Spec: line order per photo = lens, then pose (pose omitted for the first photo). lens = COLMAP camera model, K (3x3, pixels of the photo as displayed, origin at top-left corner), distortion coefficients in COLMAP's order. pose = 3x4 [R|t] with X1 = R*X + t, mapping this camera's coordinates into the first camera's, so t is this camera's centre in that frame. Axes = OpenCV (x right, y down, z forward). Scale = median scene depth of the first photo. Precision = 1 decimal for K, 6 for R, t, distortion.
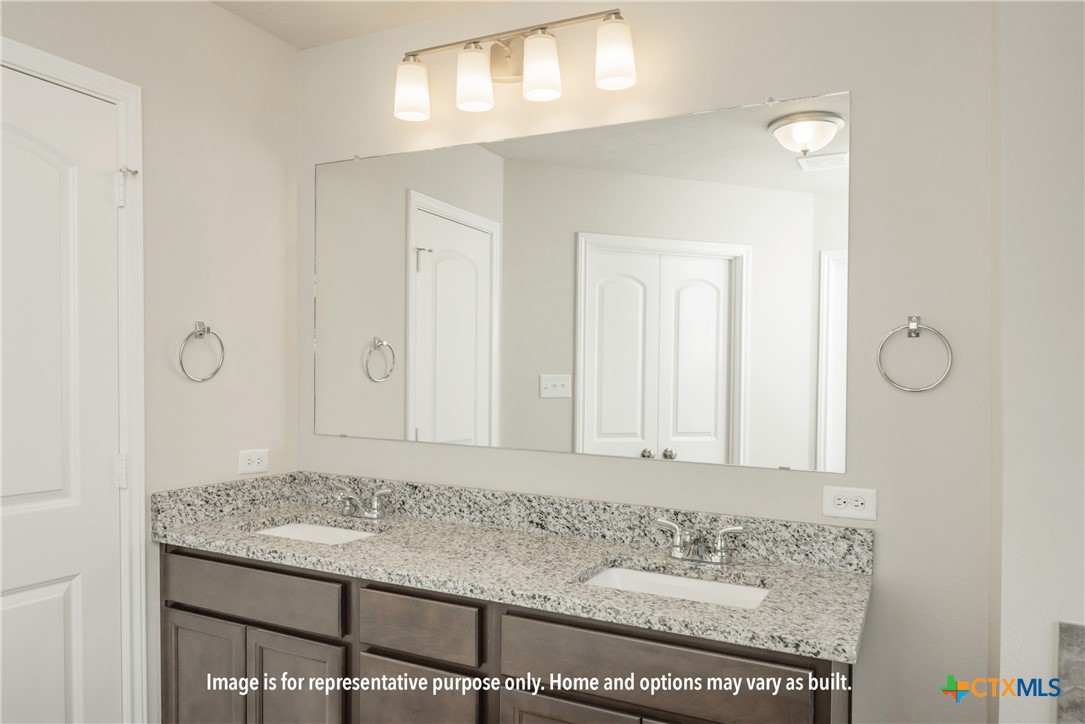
lens RADIAL K [[754.4, 0, 542.4], [0, 754.4, 362.3], [0, 0, 1]] dist [-0.001444, -0.000317]
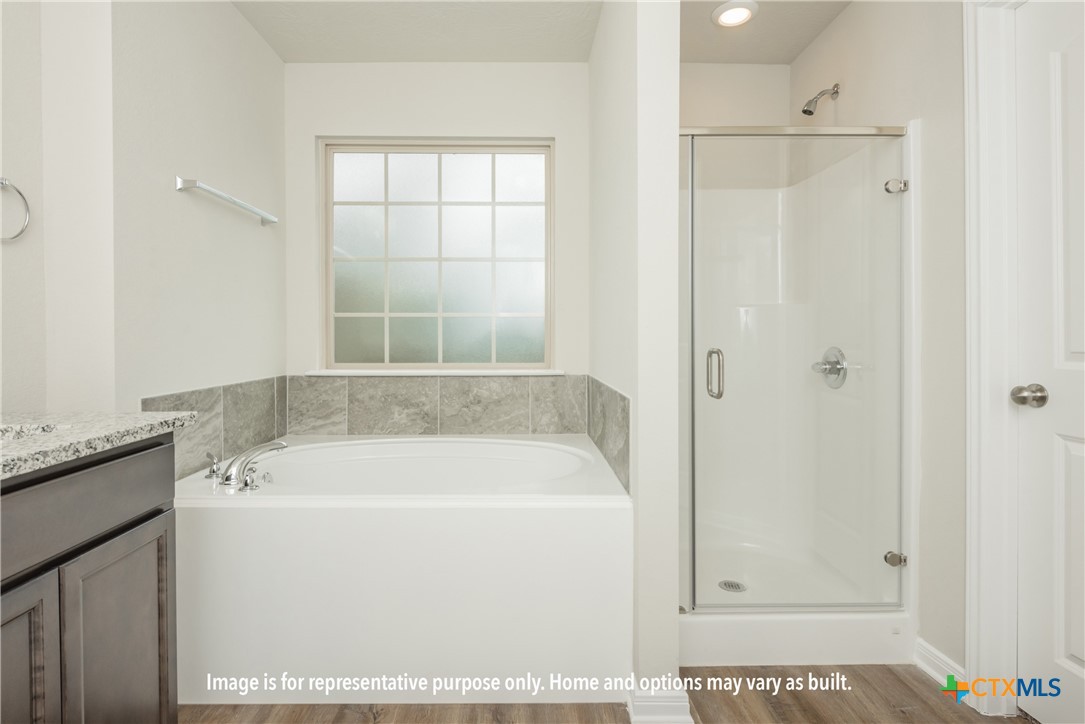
lens RADIAL K [[546.2, 0, 530.5], [0, 546.2, 334.1], [0, 0, 1]] dist [-0.003549, -0.001371]
pose [[-0.465166, -0.006581, 0.885199, -0.709060], [0.014955, 0.999771, 0.015291, 0.203244], [-0.885097, 0.020351, -0.464961, 0.828369]]
